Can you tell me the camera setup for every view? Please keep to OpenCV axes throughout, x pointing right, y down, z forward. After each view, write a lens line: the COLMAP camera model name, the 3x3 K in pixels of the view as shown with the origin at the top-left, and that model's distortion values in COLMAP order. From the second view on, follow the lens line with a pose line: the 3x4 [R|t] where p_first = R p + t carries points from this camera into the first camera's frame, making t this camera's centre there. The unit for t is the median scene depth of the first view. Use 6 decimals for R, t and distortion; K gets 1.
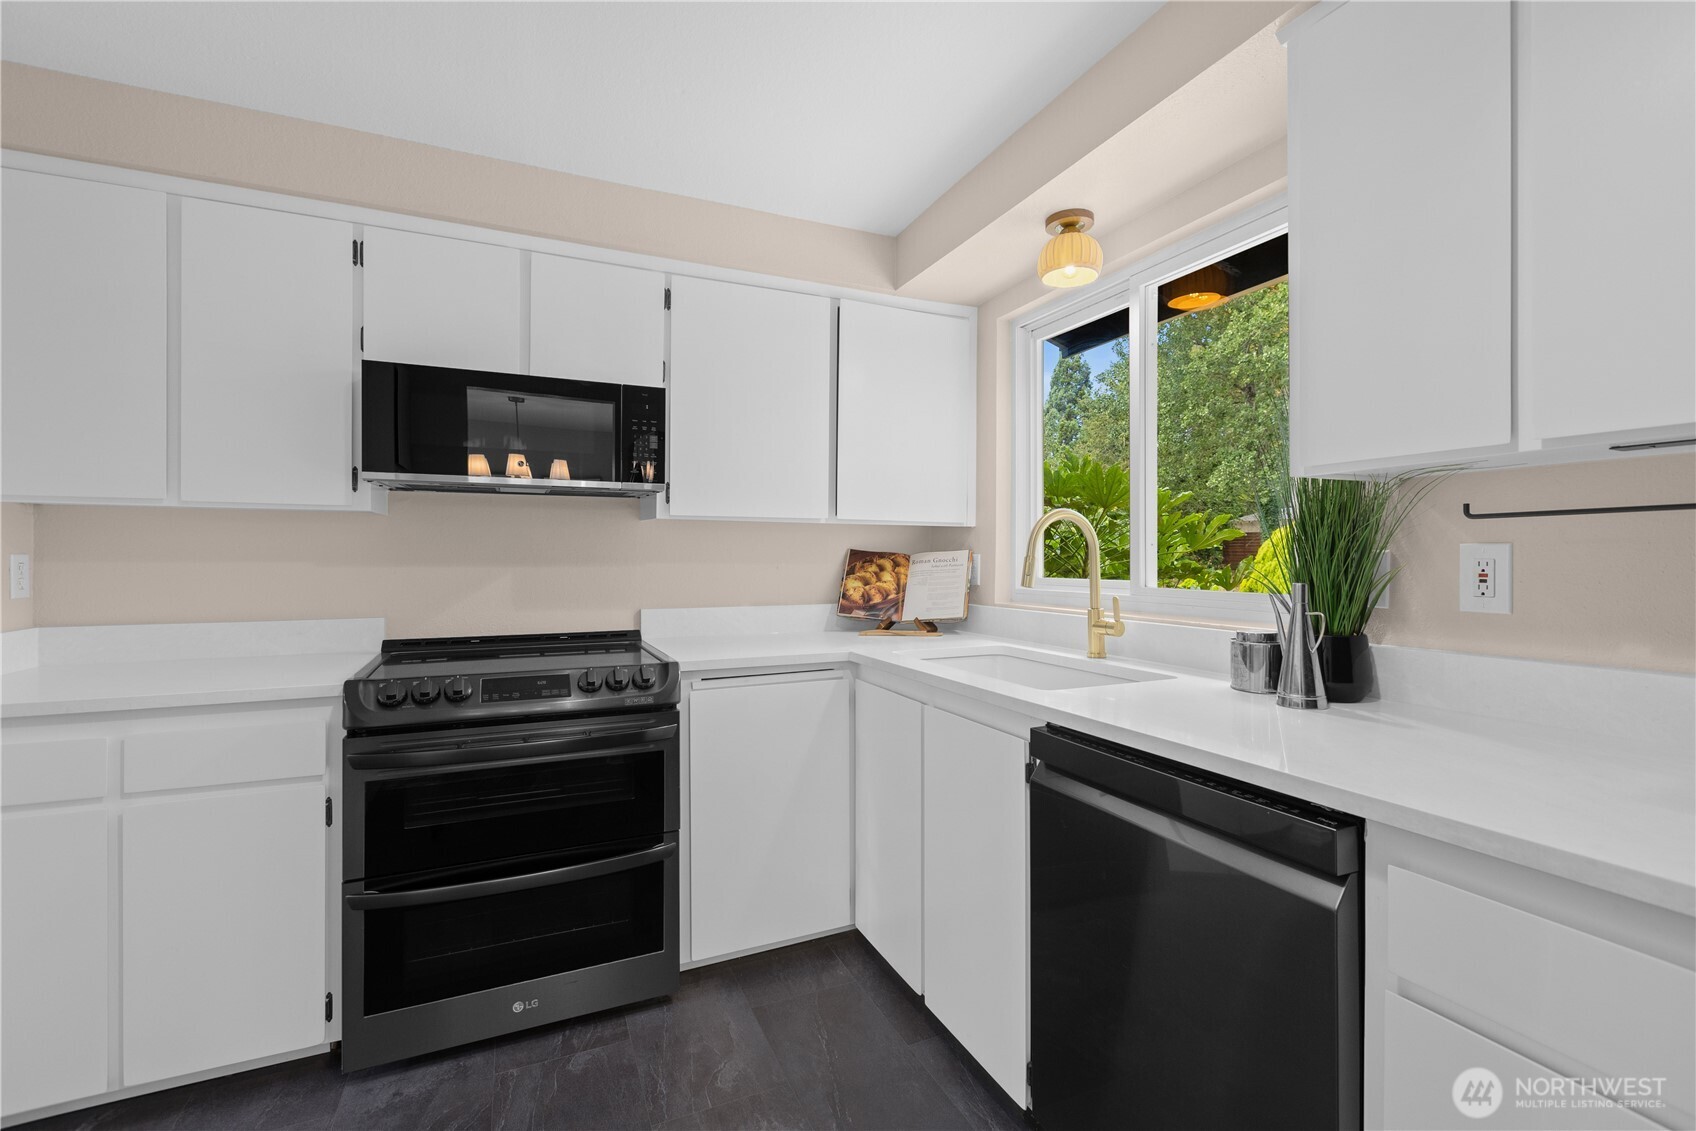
lens RADIAL K [[762.3, 0, 853.8], [0, 762.3, 558.2], [0, 0, 1]] dist [0.004531, 0.001133]
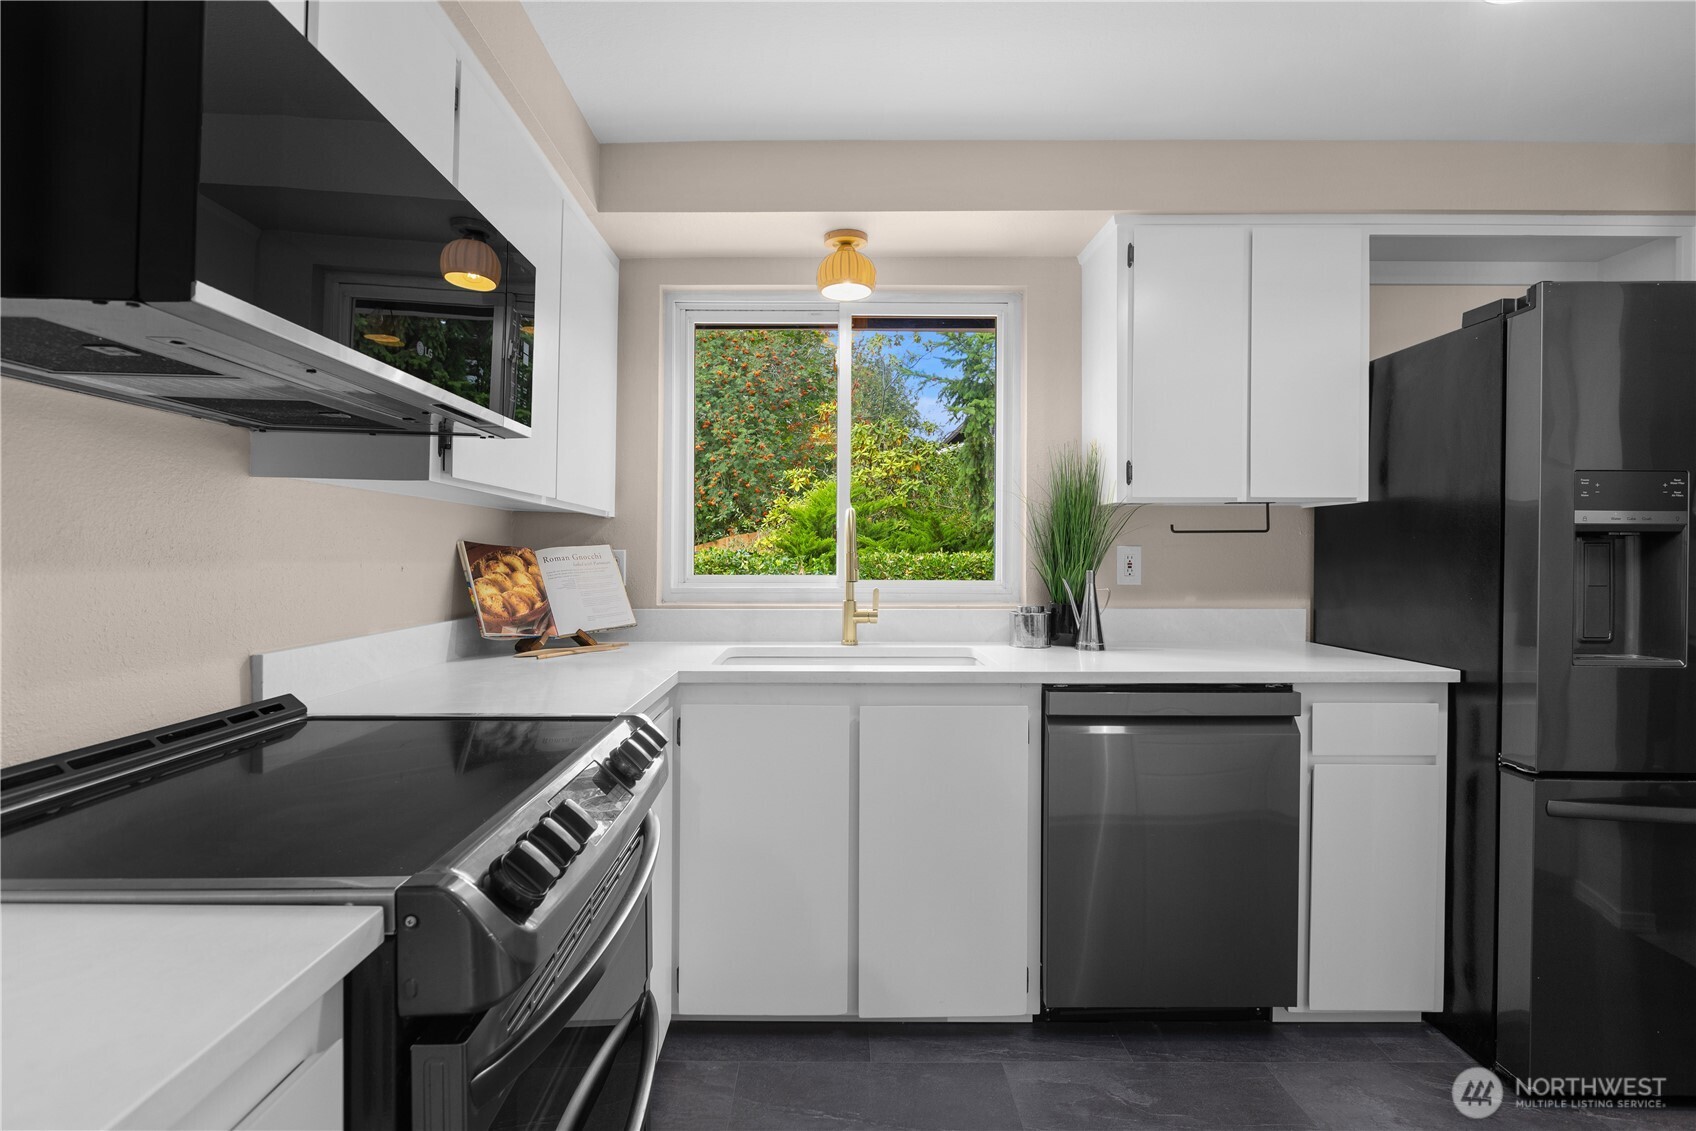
lens RADIAL K [[806.3, 0, 848.0], [0, 806.3, 565.5], [0, 0, 1]] dist [-0.001758, -0.000308]
pose [[0.394159, -0.010917, 0.918977, -0.752791], [-0.000767, 0.999925, 0.012207, 0.001806], [-0.919042, -0.005517, 0.394122, 0.549335]]
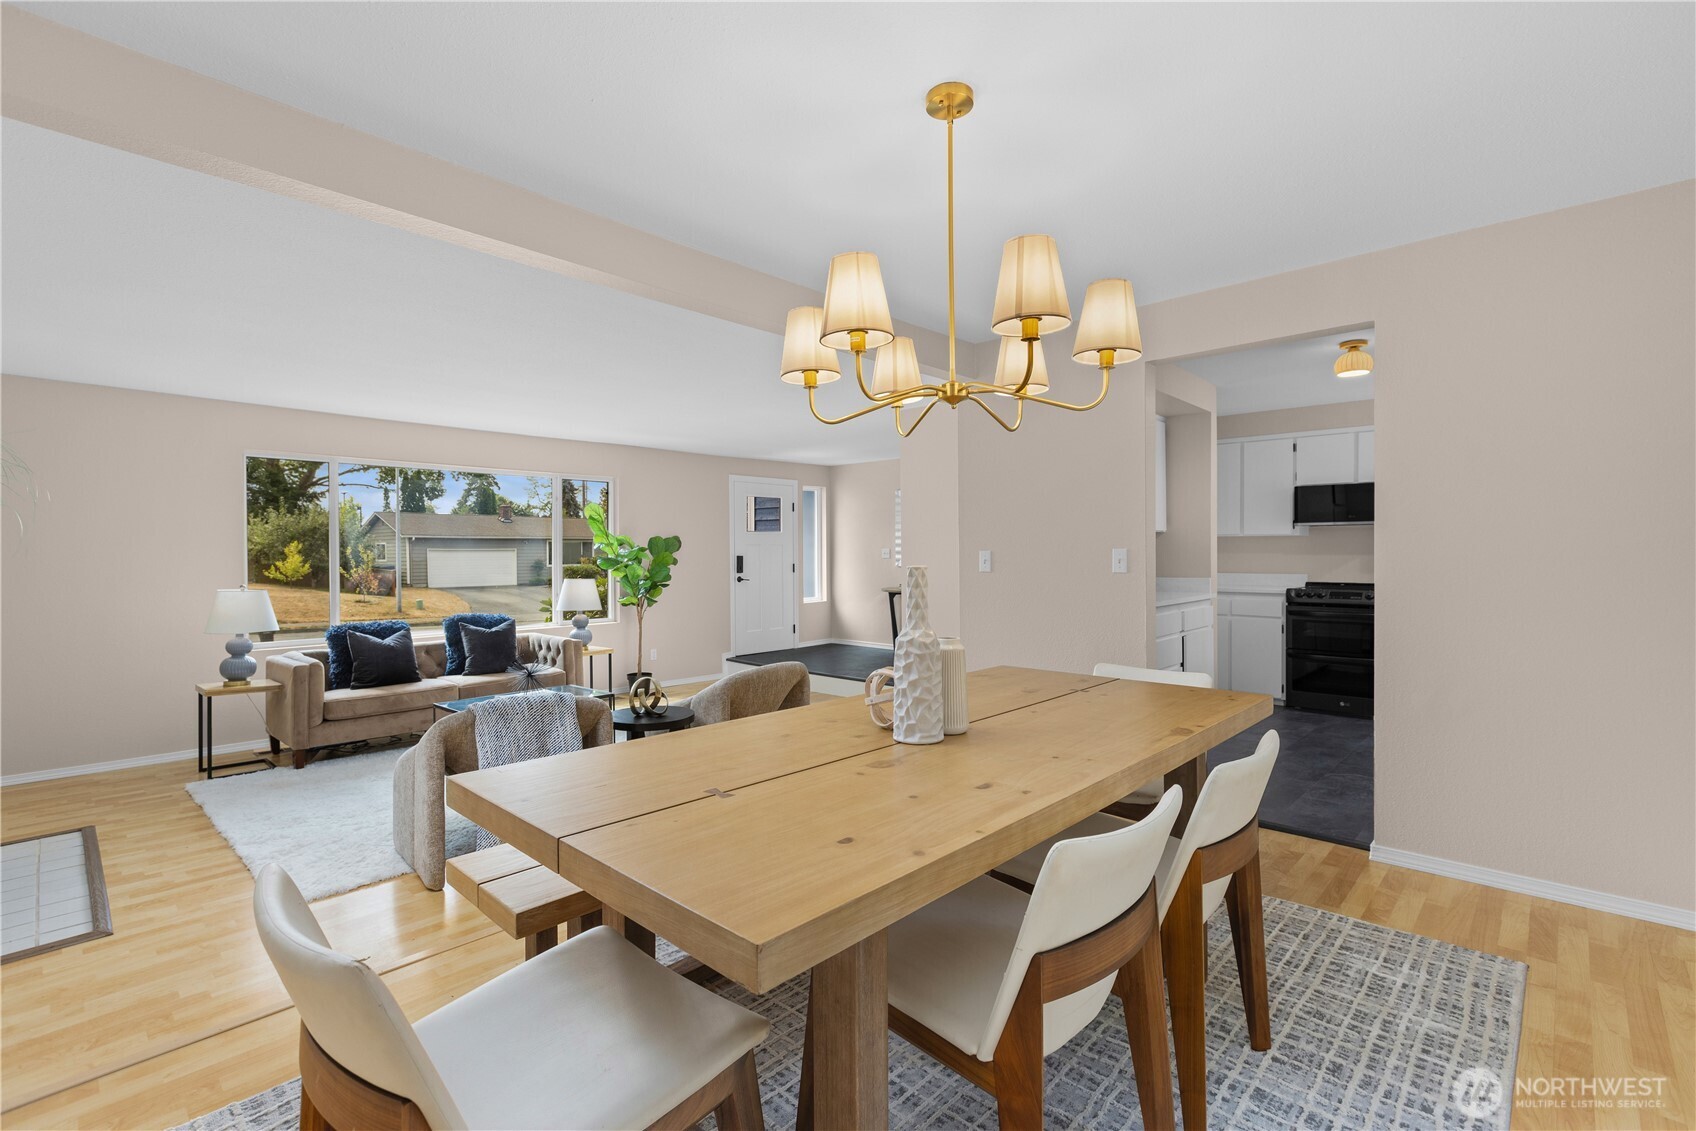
lens RADIAL K [[773.2, 0, 861.6], [0, 773.2, 566.7], [0, 0, 1]] dist [0.000579, 0.000619]
pose [[0.396647, 0.008928, -0.917928, 1.328933], [0.005235, 0.999914, 0.011987, 0.014853], [0.917956, -0.009560, 0.396567, -1.598227]]
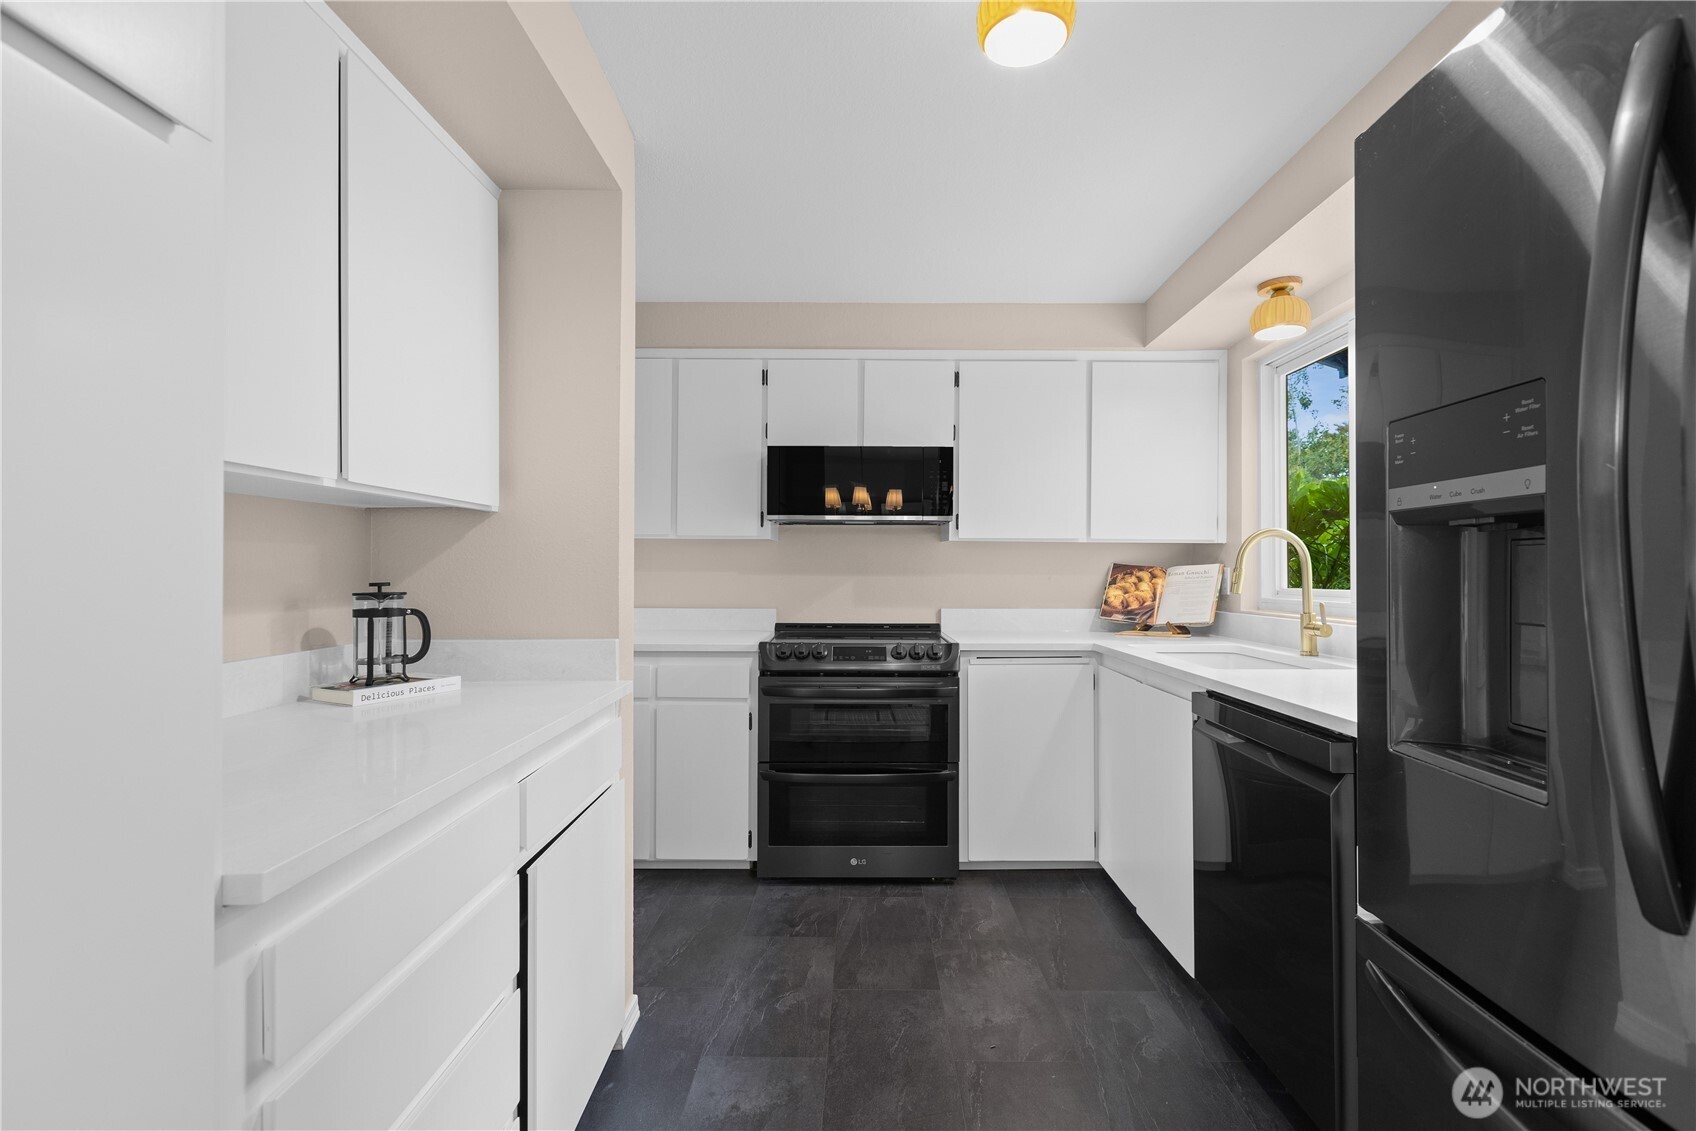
lens RADIAL K [[773.2, 0, 861.6], [0, 773.2, 566.7], [0, 0, 1]] dist [0.000579, 0.000619]
pose [[0.913583, 0.000062, -0.406653, 0.177025], [-0.003954, 0.999954, -0.008730, 0.007956], [0.406633, 0.009583, 0.913541, -0.358023]]
